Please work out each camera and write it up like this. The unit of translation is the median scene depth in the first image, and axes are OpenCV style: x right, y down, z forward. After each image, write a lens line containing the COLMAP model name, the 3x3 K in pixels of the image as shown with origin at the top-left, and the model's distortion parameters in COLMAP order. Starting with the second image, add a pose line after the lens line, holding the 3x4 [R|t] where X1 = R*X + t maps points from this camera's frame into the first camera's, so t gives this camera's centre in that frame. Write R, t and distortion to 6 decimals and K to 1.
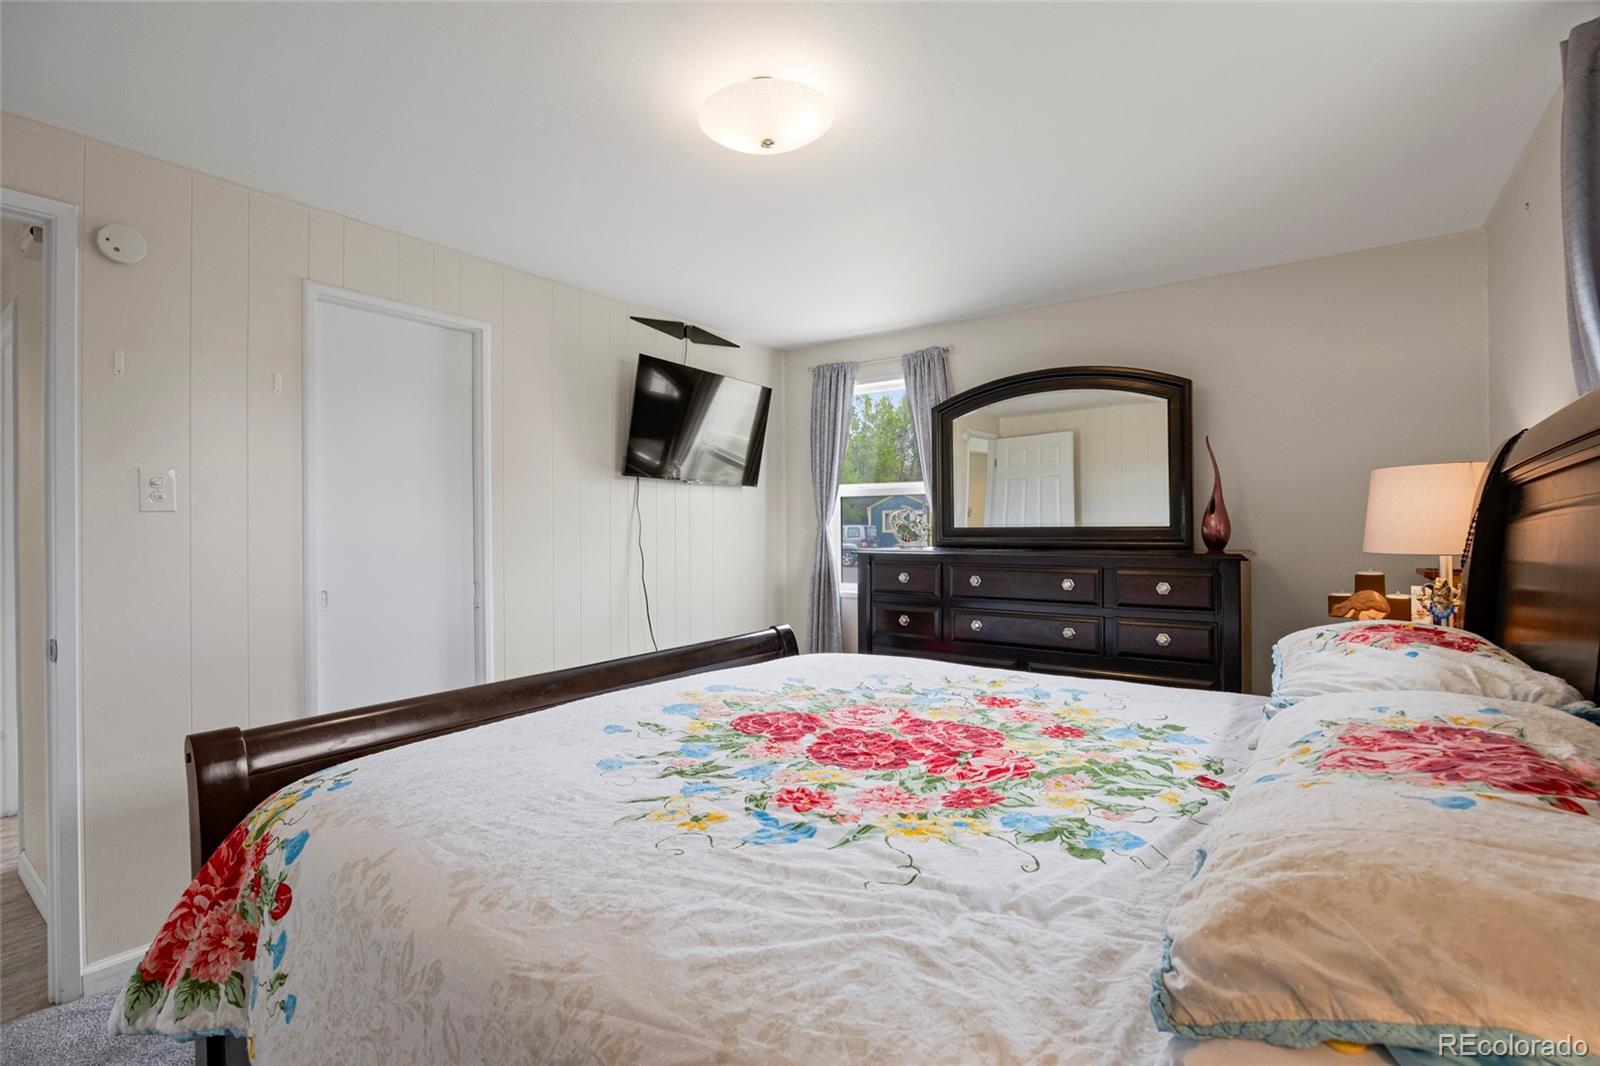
lens RADIAL K [[732.5, 0, 800.0], [0, 732.5, 533.0], [0, 0, 1]] dist [-0.047755, -0.000083]
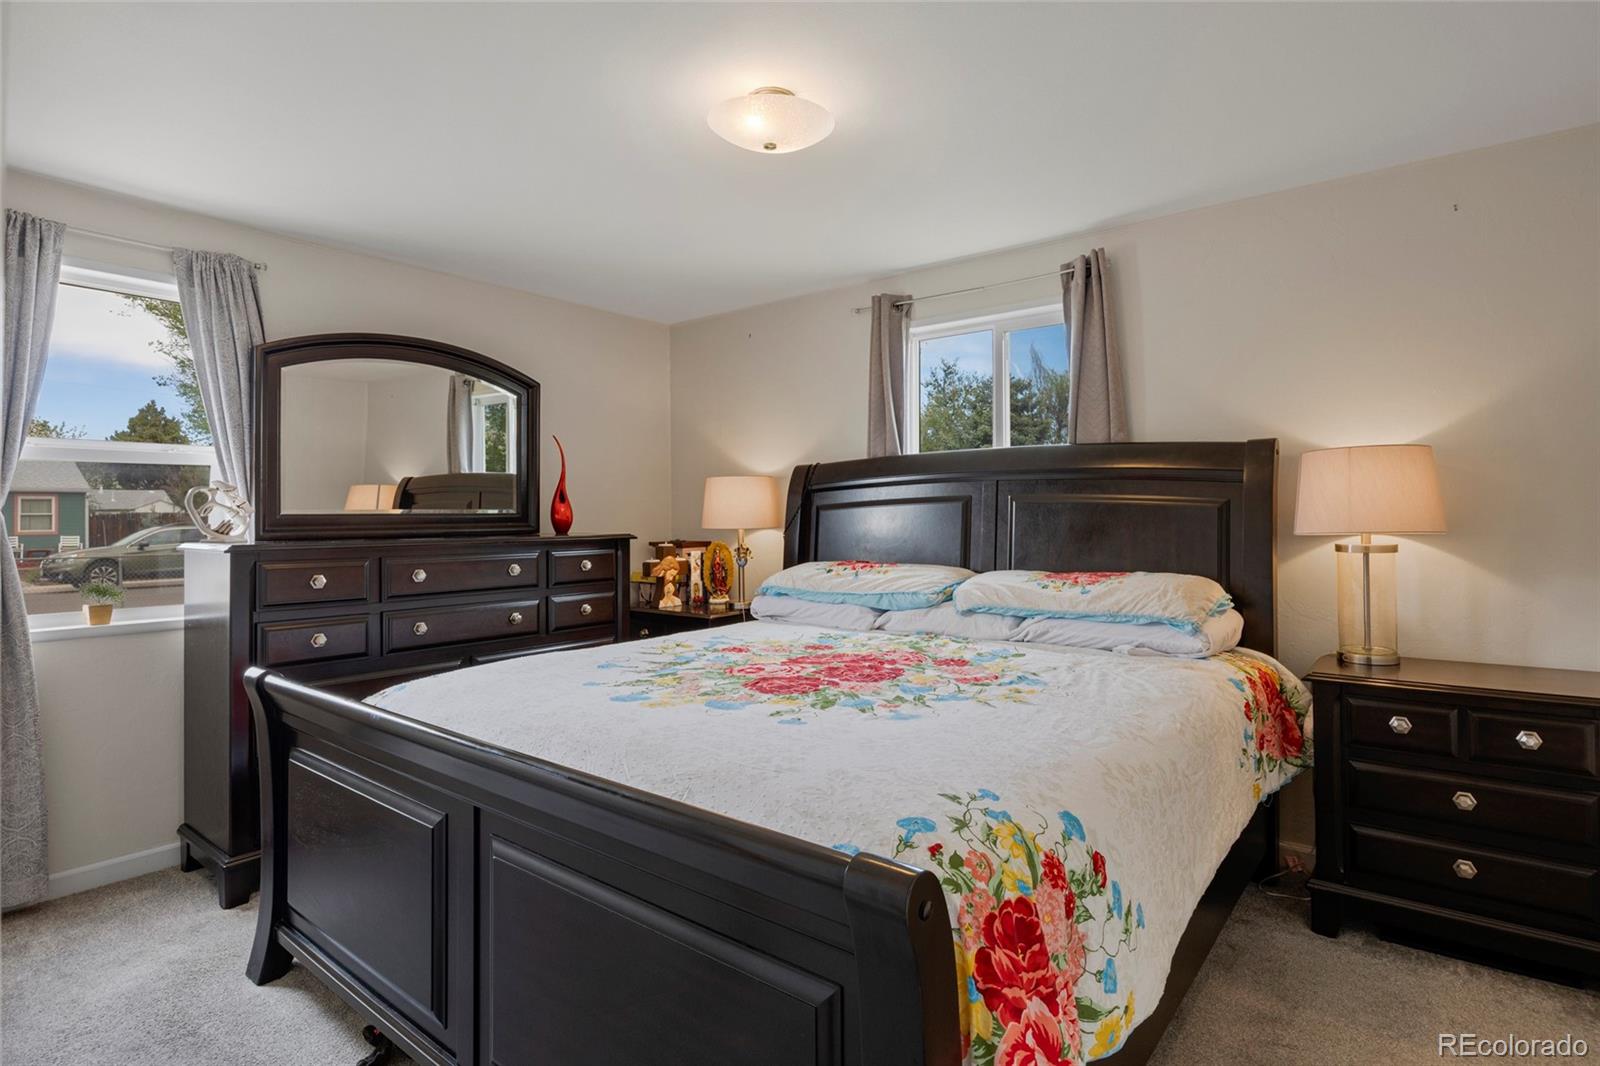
lens RADIAL K [[841.4, 0, 800.0], [0, 841.4, 533.0], [0, 0, 1]] dist [0.001712, -0.001378]
pose [[0.046133, -0.019133, 0.998752, -0.745243], [0.009414, 0.999780, 0.018718, 0.002166], [-0.998891, 0.008538, 0.046303, 0.518384]]
